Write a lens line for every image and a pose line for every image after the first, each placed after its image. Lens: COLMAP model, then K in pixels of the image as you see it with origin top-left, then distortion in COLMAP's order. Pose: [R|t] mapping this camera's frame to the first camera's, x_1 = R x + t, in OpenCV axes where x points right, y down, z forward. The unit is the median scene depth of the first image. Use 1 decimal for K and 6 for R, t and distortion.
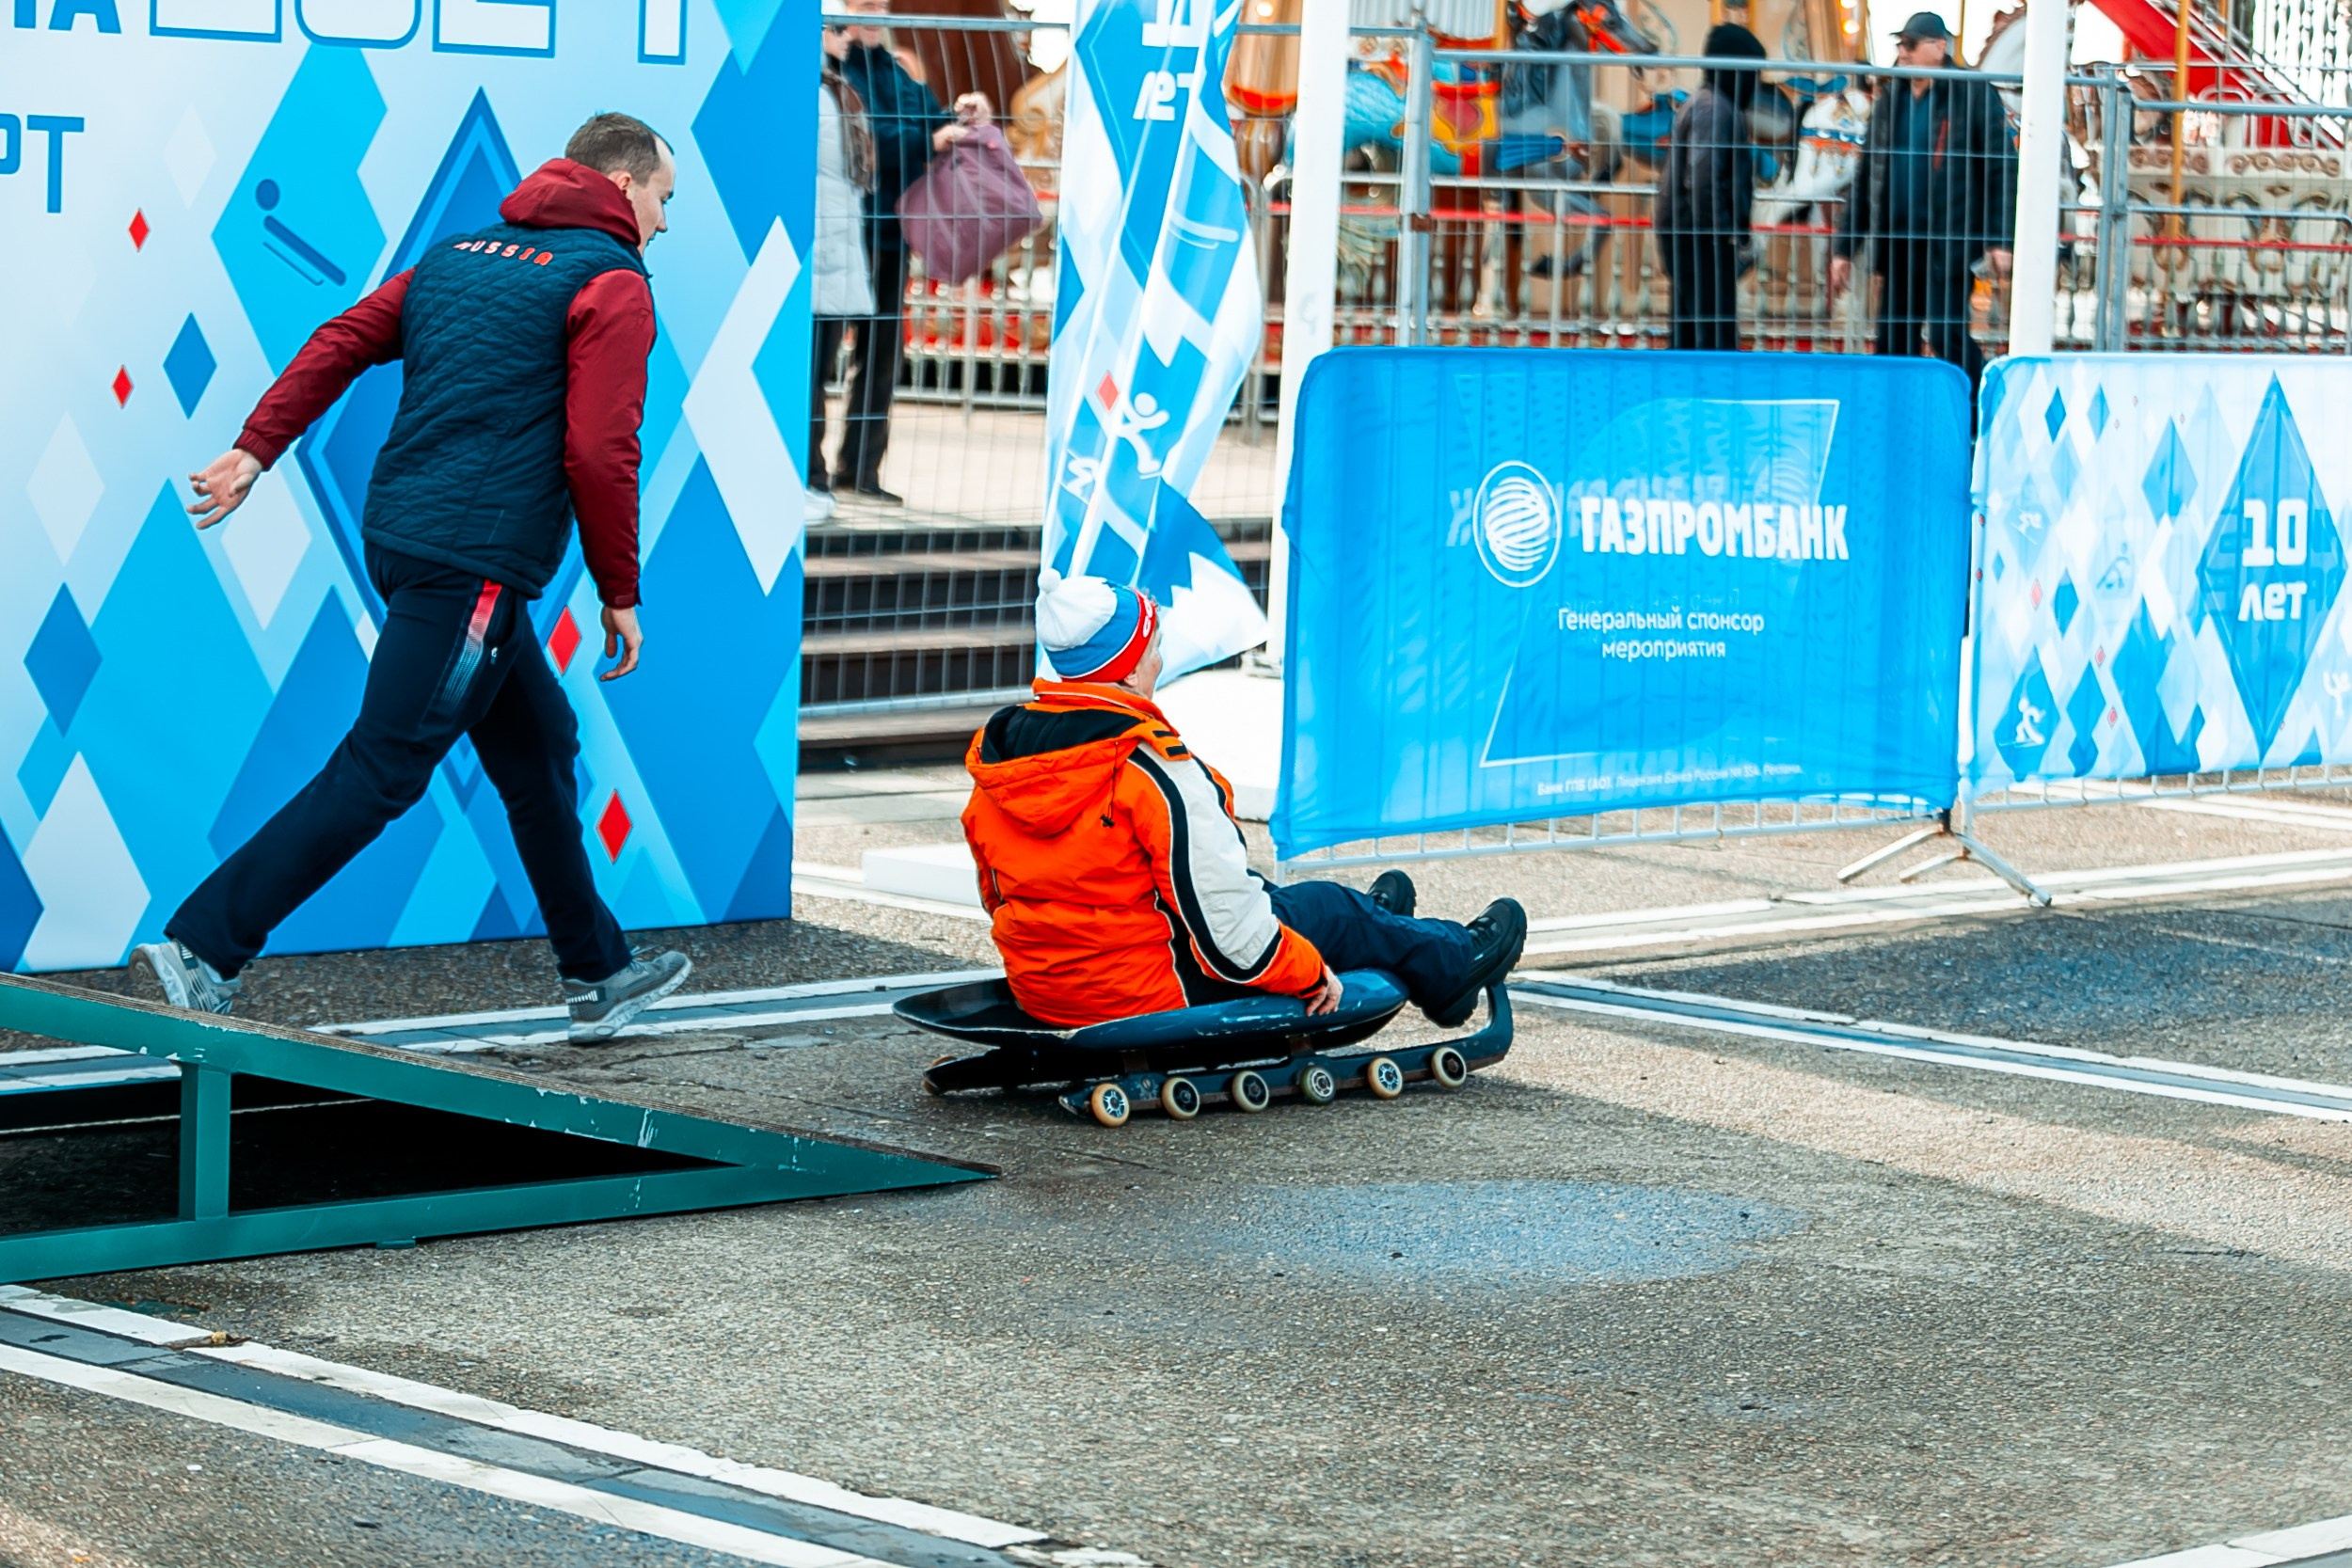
lens RADIAL K [[6450.4, 0, 1174.1], [0, 6450.4, 785.5], [0, 0, 1]] dist [-0.038799, 0.000000]
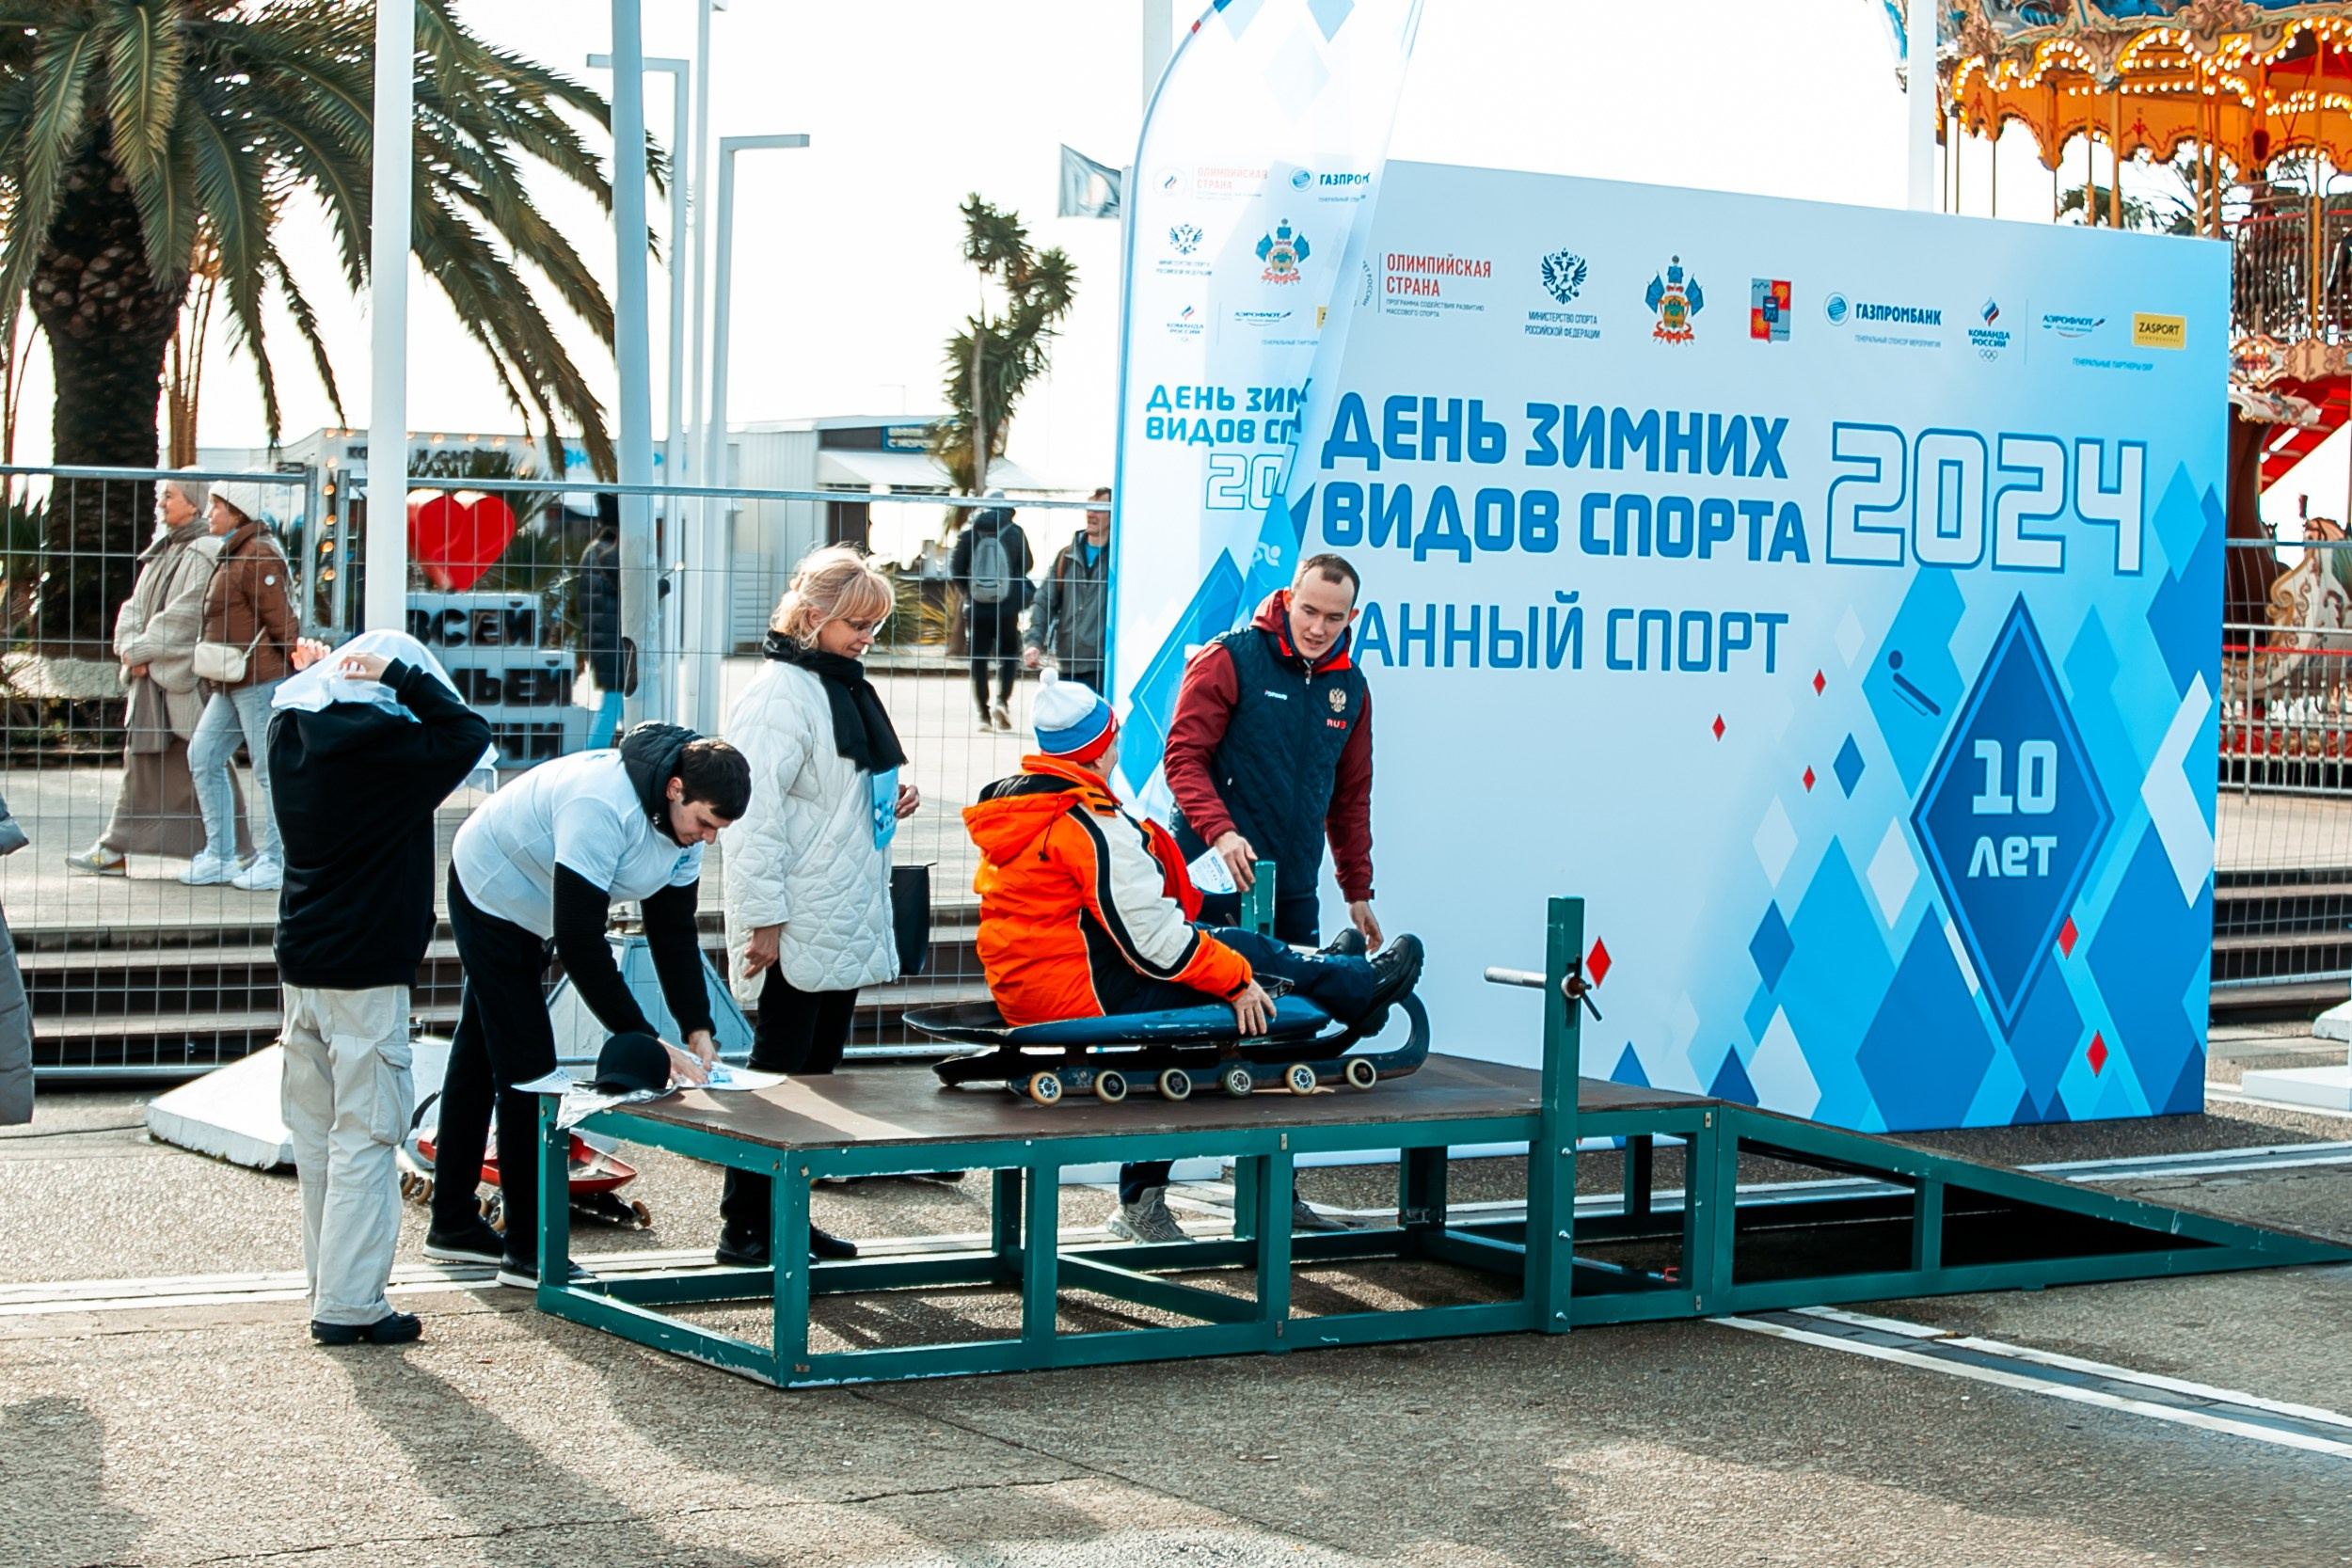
lens RADIAL K [[4597.1, 0, 1178.3], [0, 4597.1, 789.2], [0, 0, 1]] dist [-0.312368, 0.000000]
pose [[0.970284, -0.004971, -0.241919, -0.038689], [-0.009635, 0.998202, -0.059154, 0.010208], [0.241779, 0.059727, 0.968491, -0.152042]]
